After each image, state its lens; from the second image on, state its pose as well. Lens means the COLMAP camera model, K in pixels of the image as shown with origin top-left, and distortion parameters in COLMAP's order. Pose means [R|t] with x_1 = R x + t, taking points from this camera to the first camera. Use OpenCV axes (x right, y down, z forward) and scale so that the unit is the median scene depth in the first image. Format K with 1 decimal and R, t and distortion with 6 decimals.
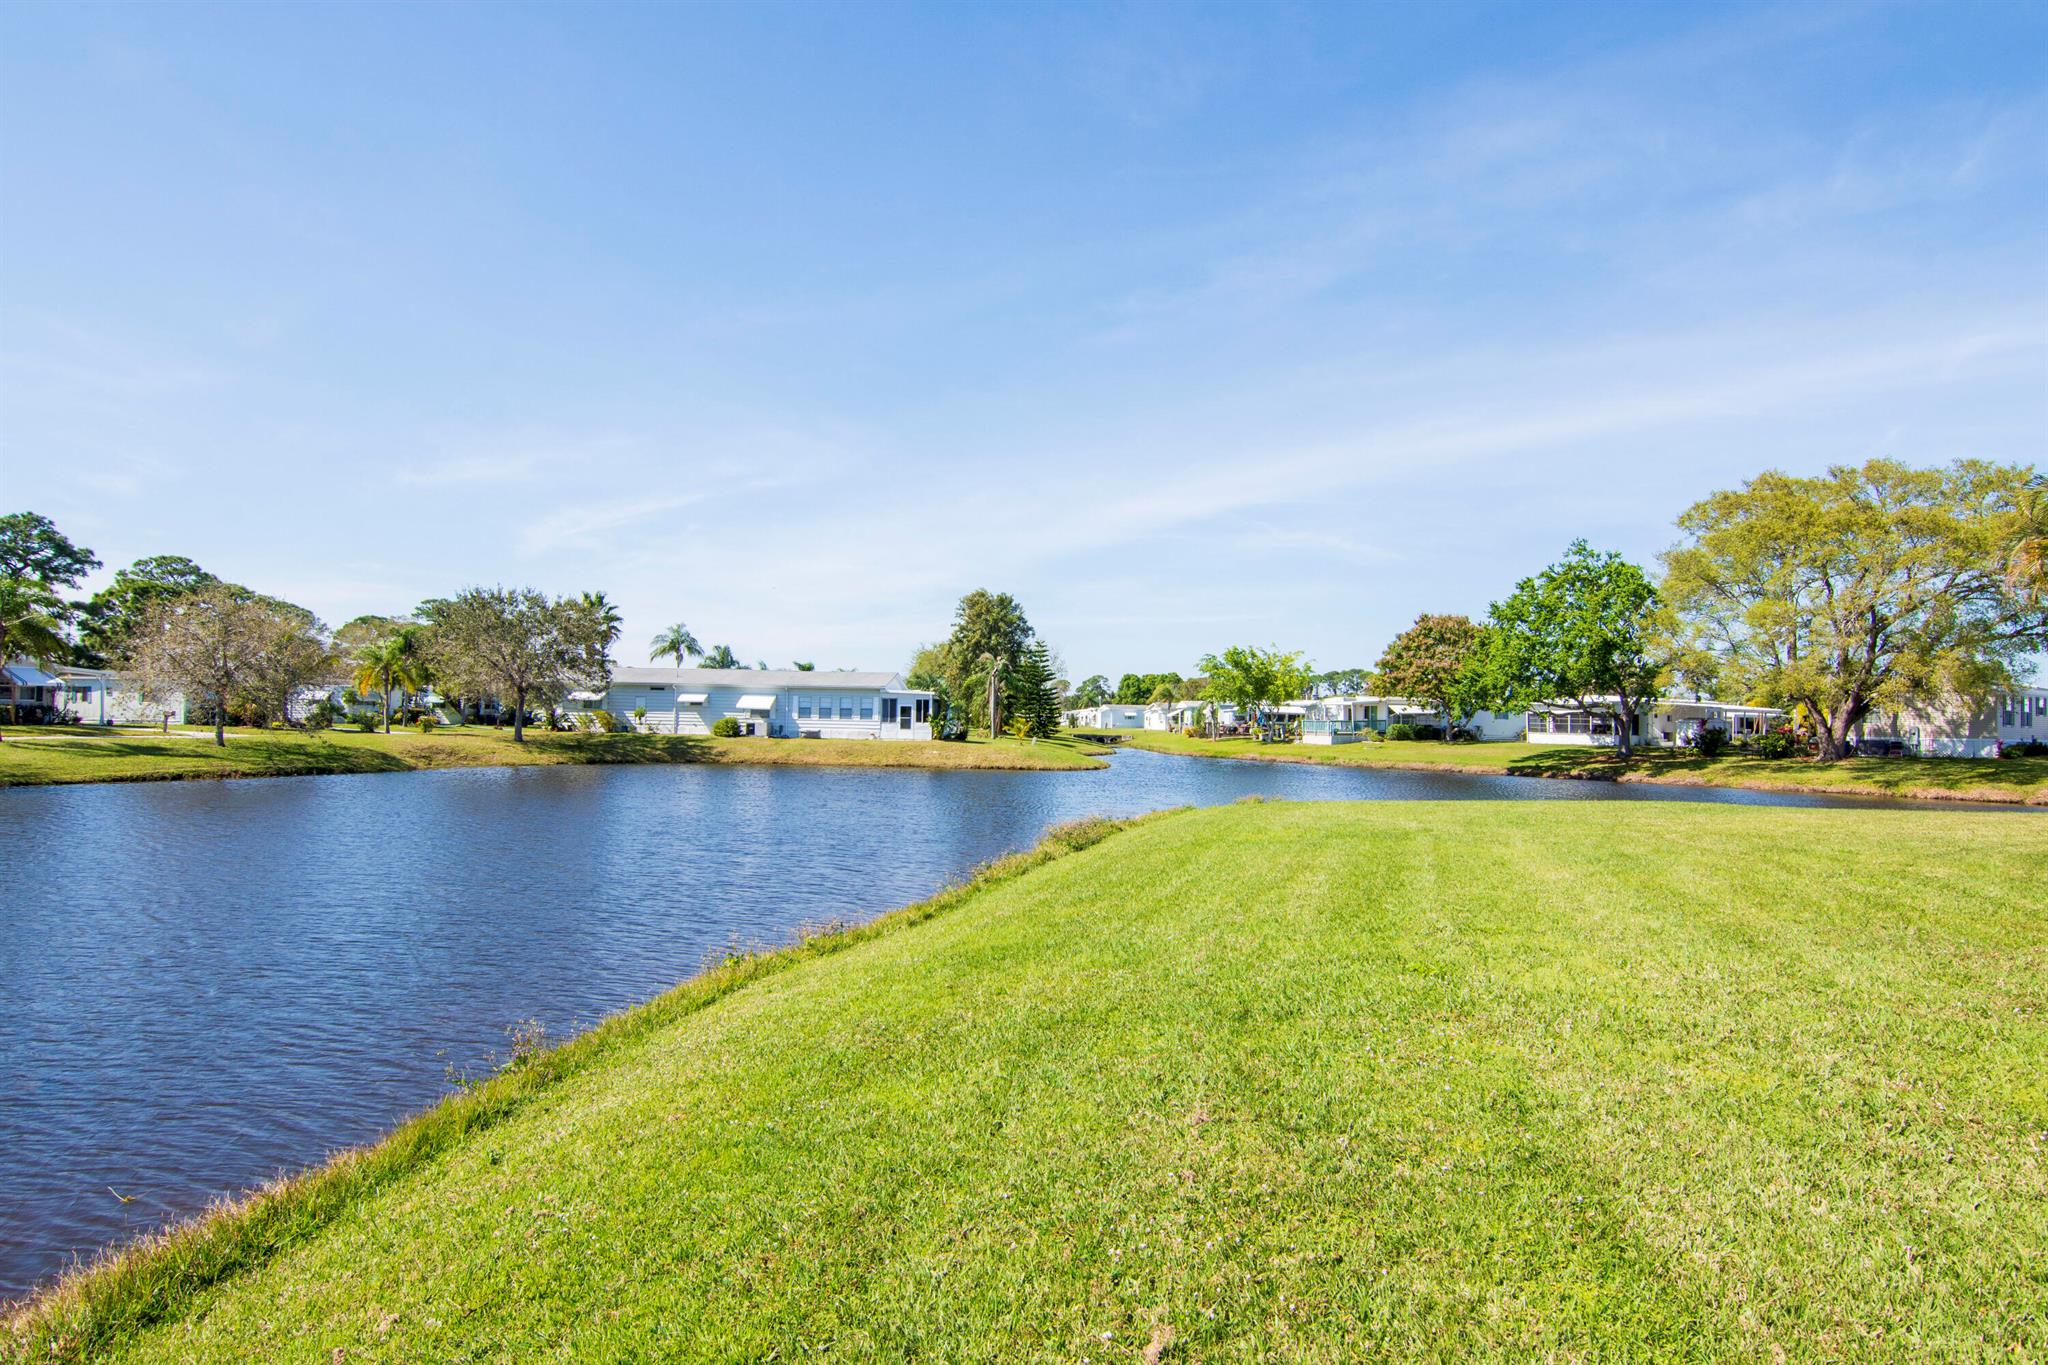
lens RADIAL K [[1192.8, 0, 1016.1], [0, 1192.8, 685.6], [0, 0, 1]] dist [0.002332, 0.005539]
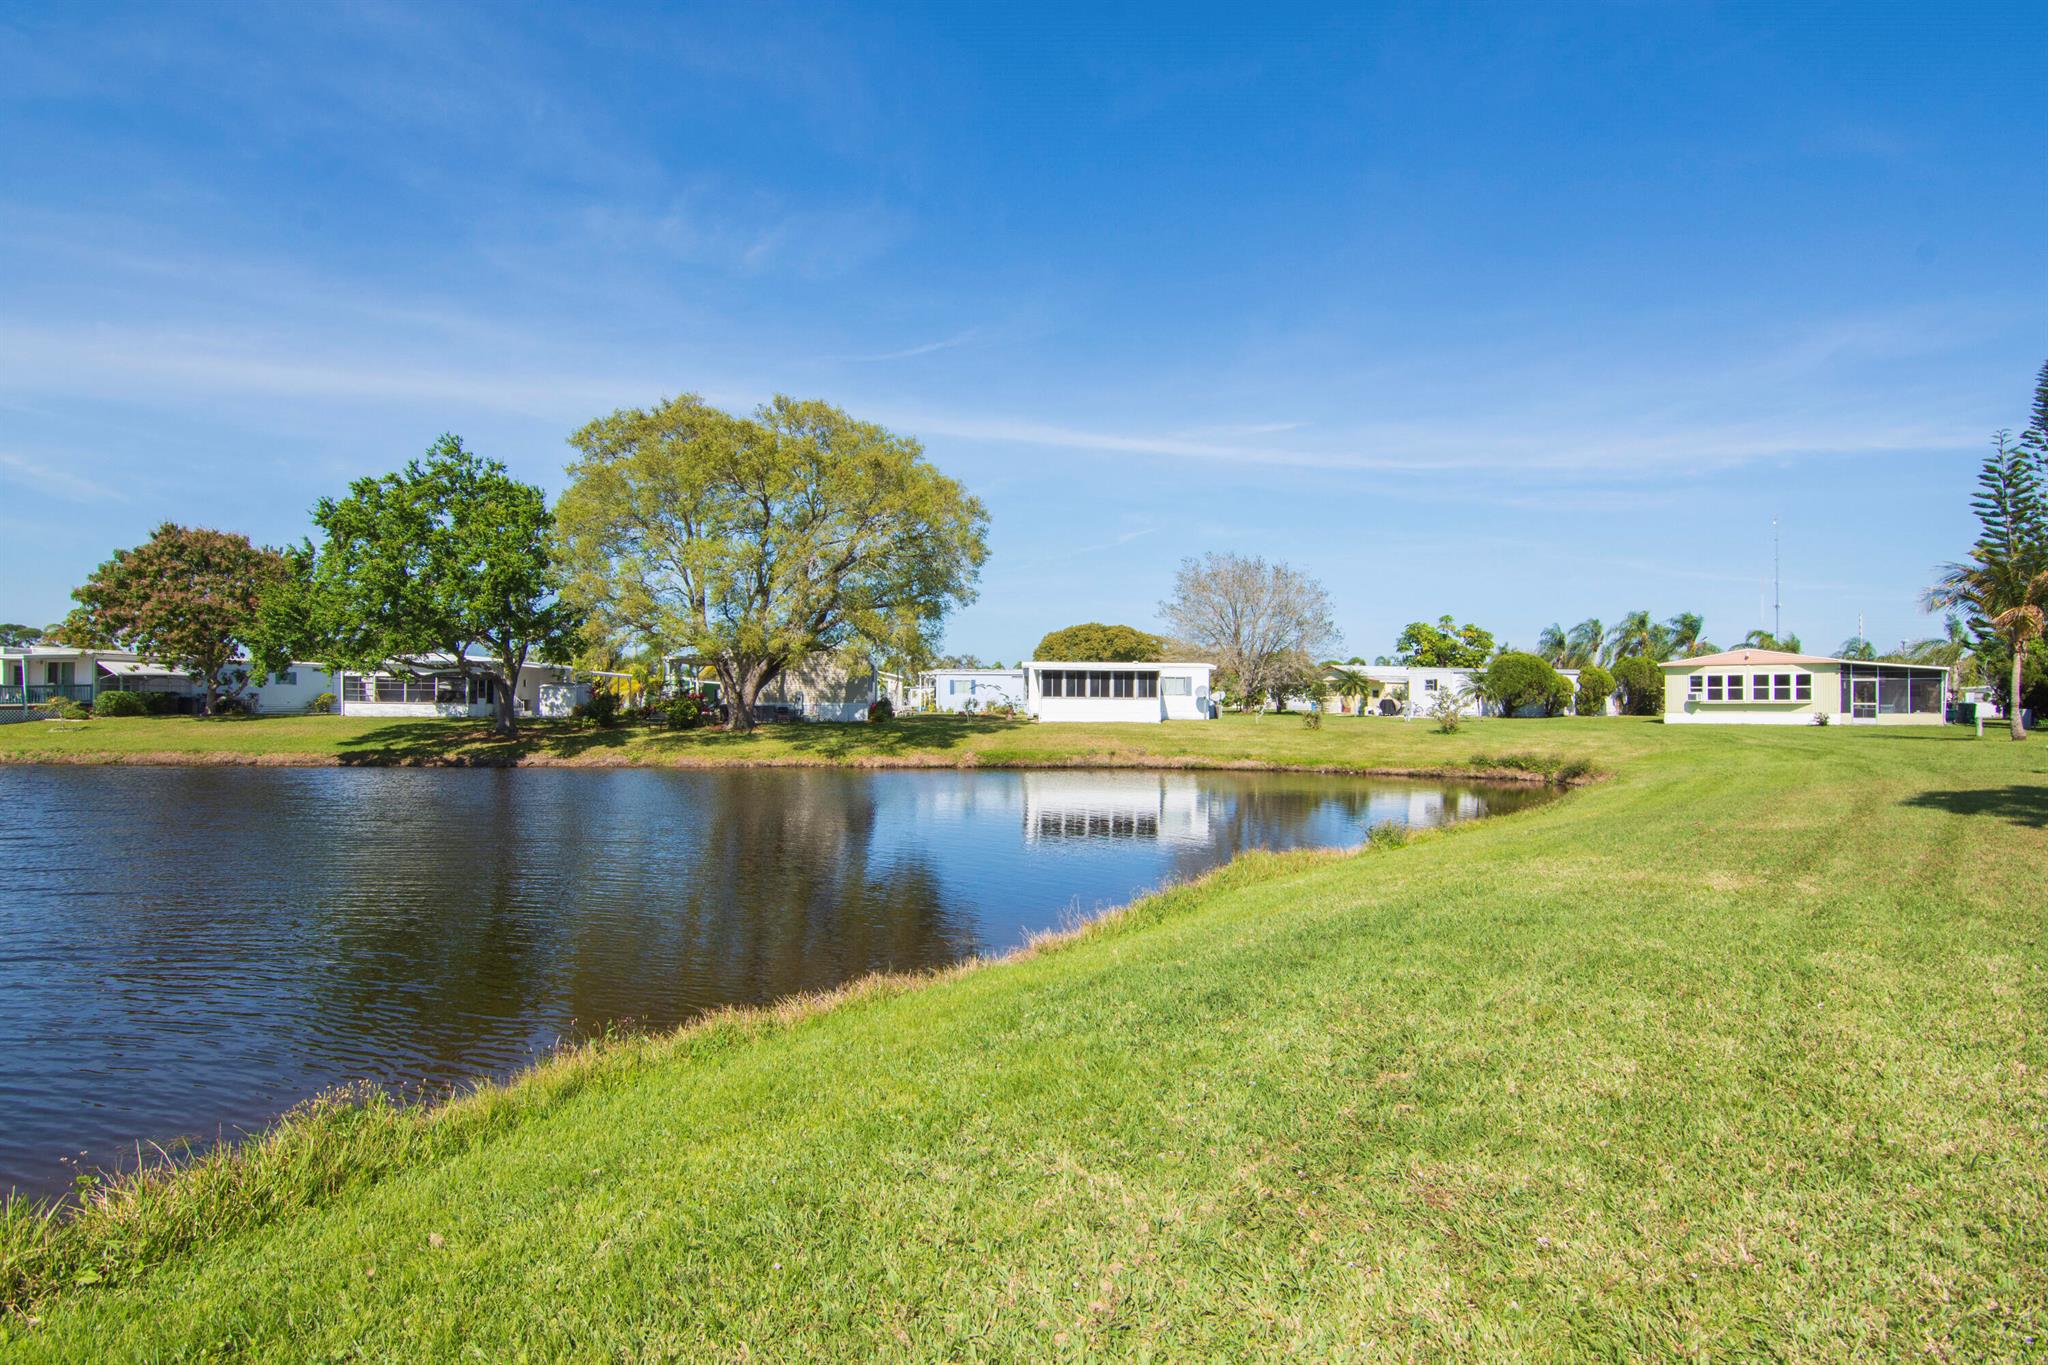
lens RADIAL K [[1006.2, 0, 1051.6], [0, 1006.2, 691.5], [0, 0, 1]] dist [-0.020910, 0.000241]
pose [[0.457863, -0.001882, 0.889021, 0.084957], [-0.025275, 0.999566, 0.015133, 0.013059], [-0.888663, -0.029399, 0.457617, 0.339543]]
